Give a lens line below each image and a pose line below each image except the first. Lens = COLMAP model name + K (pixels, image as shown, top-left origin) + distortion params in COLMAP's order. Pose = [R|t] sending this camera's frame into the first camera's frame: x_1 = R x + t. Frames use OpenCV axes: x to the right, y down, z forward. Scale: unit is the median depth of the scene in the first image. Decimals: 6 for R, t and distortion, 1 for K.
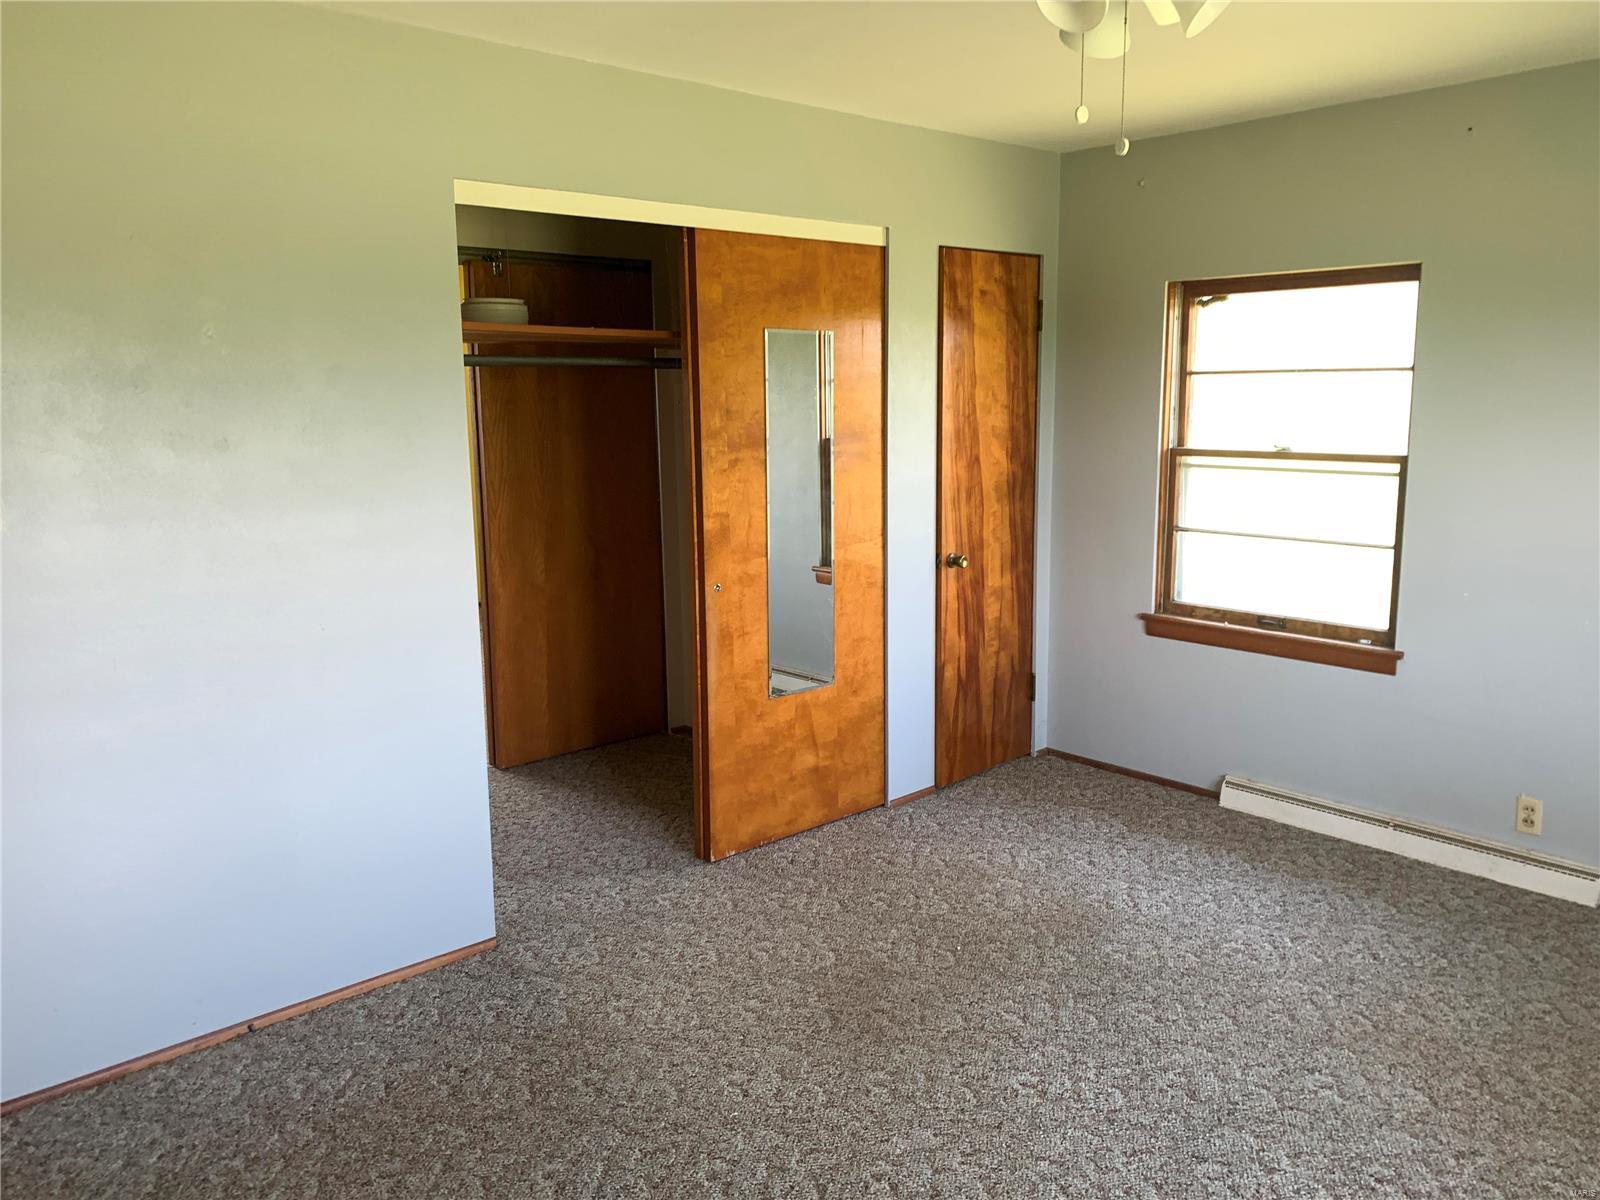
lens RADIAL K [[1209.5, 0, 800.0], [0, 1209.5, 600.0], [0, 0, 1]] dist [-0.002248, 0.004014]
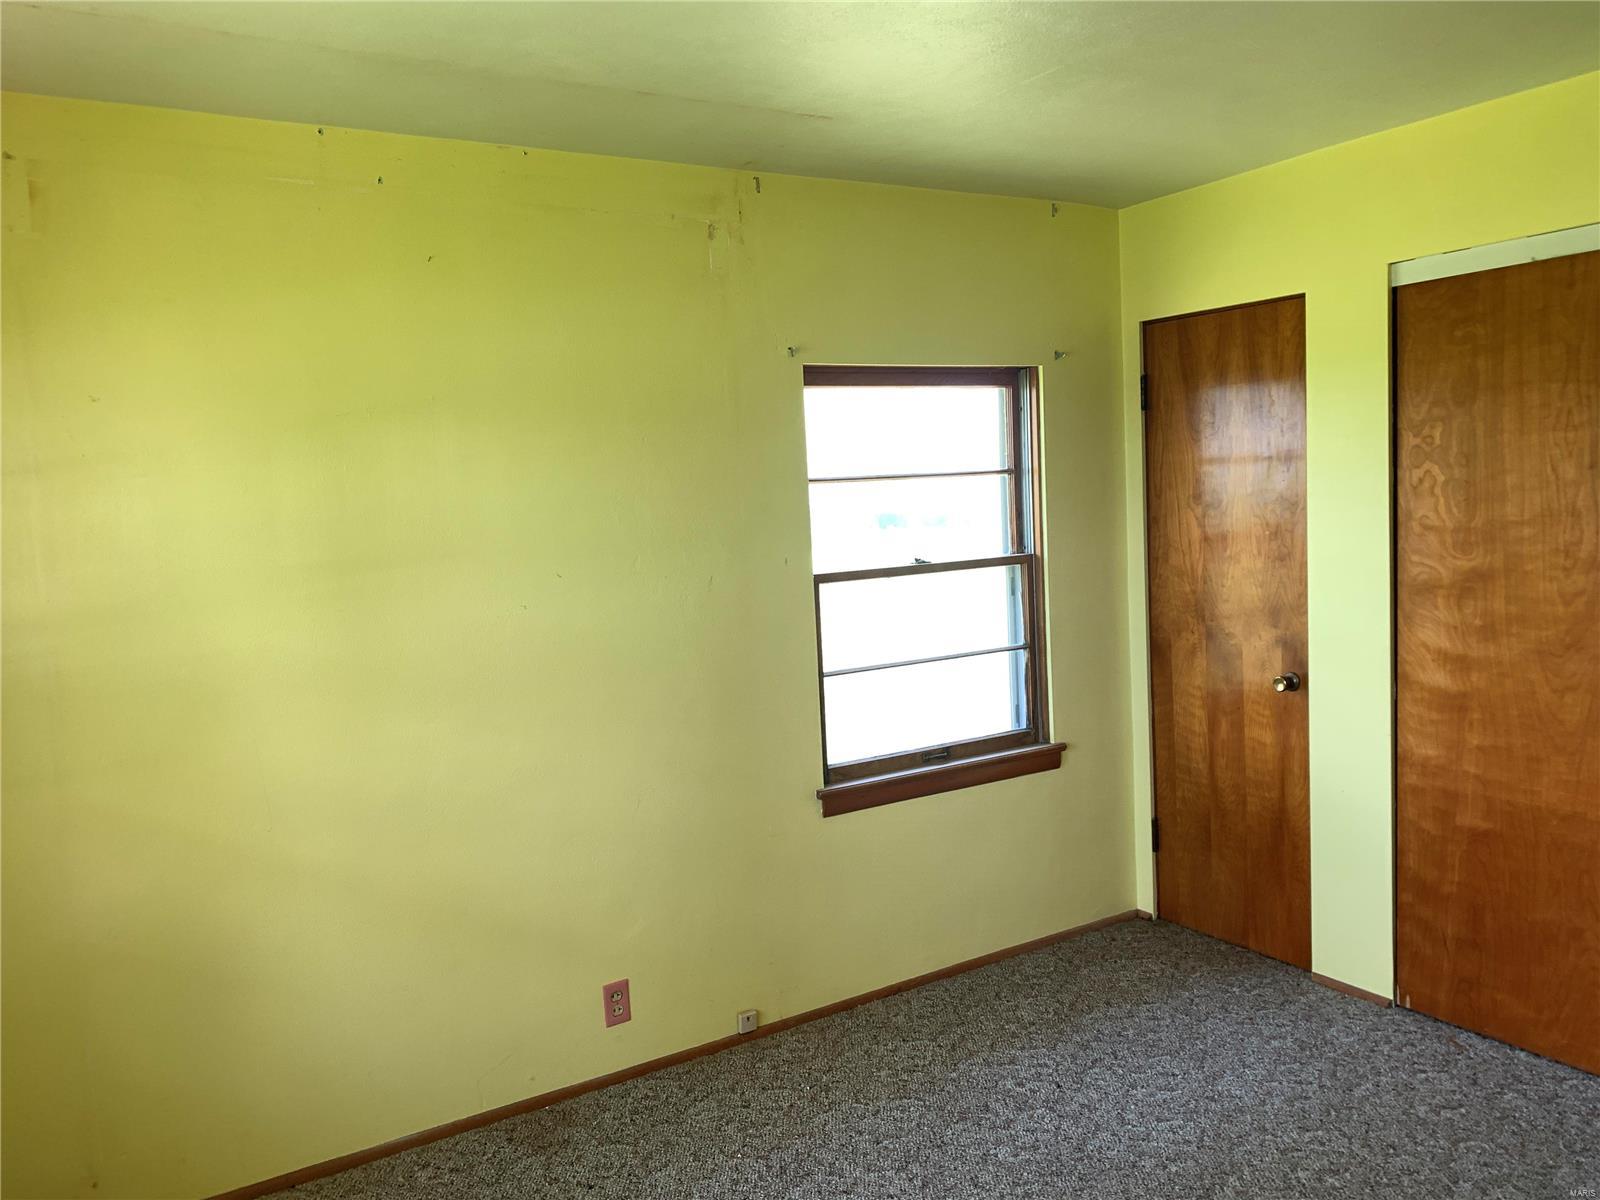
lens RADIAL K [[1209.5, 0, 800.0], [0, 1209.5, 600.0], [0, 0, 1]] dist [-0.002248, 0.004014]
pose [[0.183330, -0.087514, 0.979148, -0.504018], [0.223562, 0.973643, 0.045163, -0.160790], [-0.957293, 0.210620, 0.198063, 0.935092]]
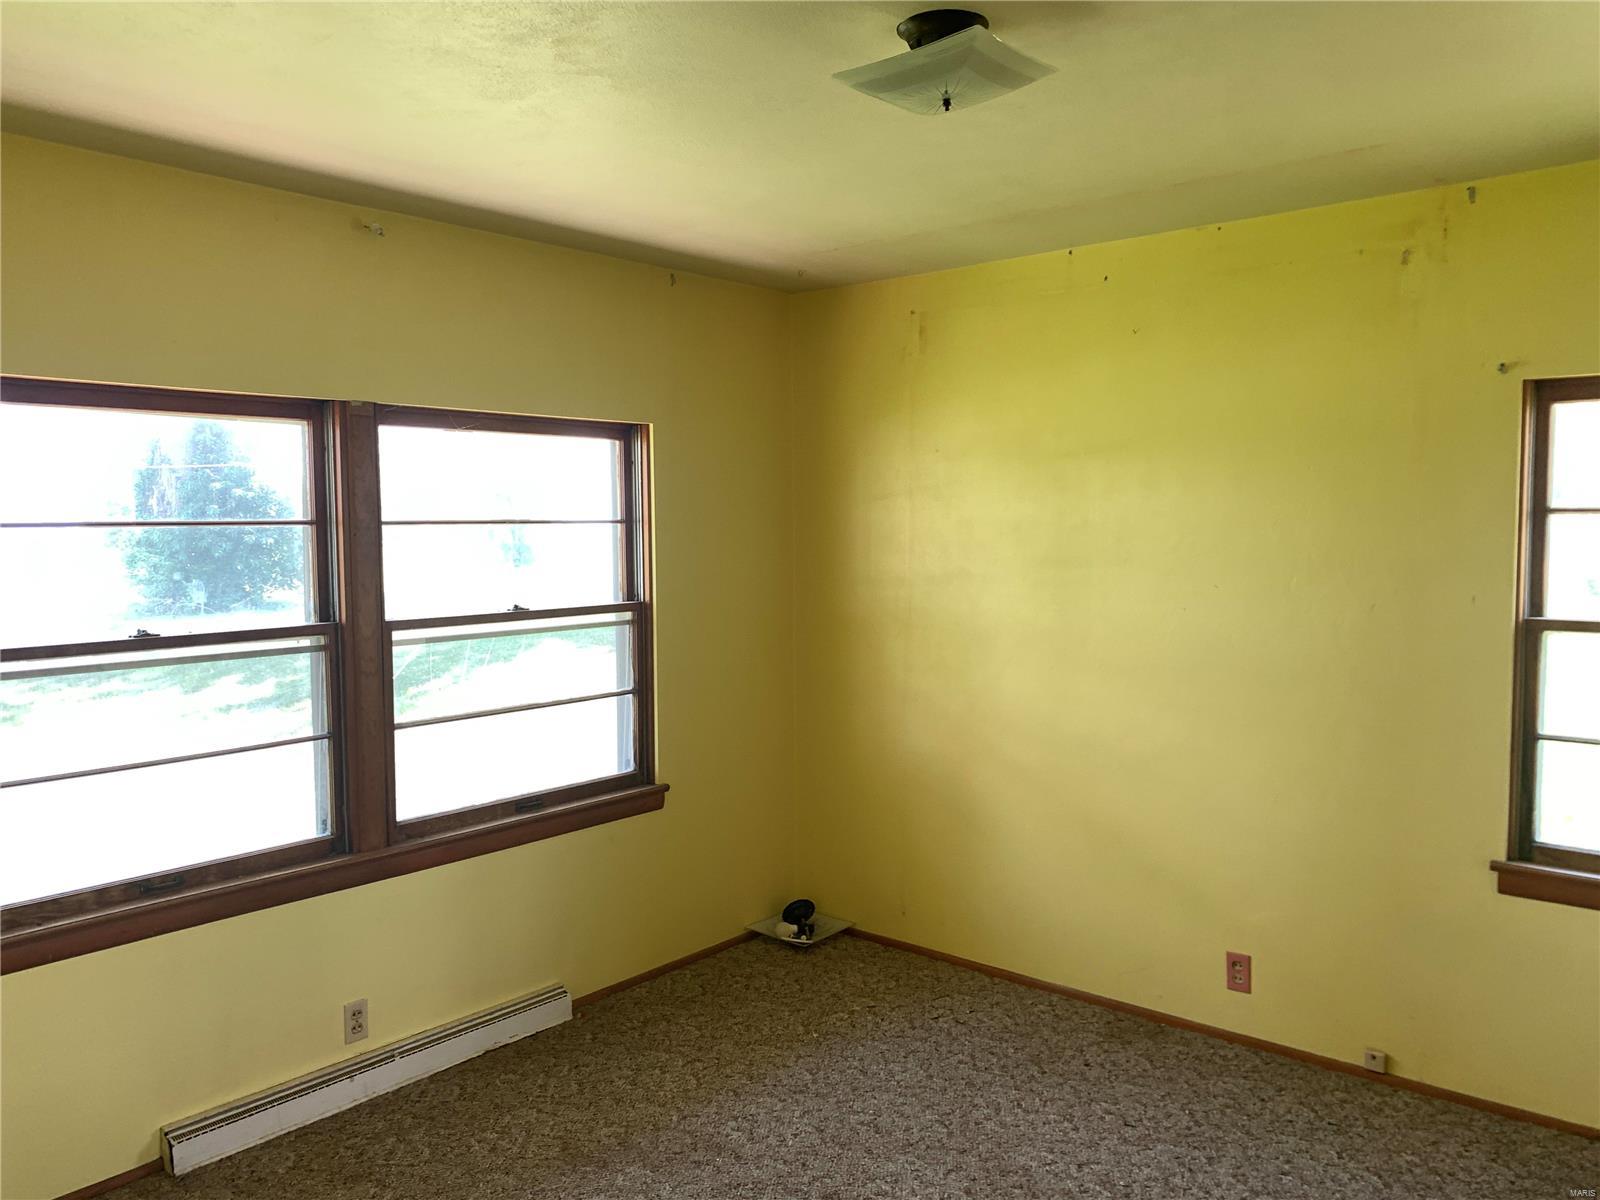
lens RADIAL K [[1209.5, 0, 800.0], [0, 1209.5, 600.0], [0, 0, 1]] dist [-0.002248, 0.004014]
pose [[0.991413, -0.000368, 0.130767, -0.212119], [0.016396, 0.992454, -0.121516, -0.064700], [-0.129736, 0.122617, 0.983938, 0.409227]]
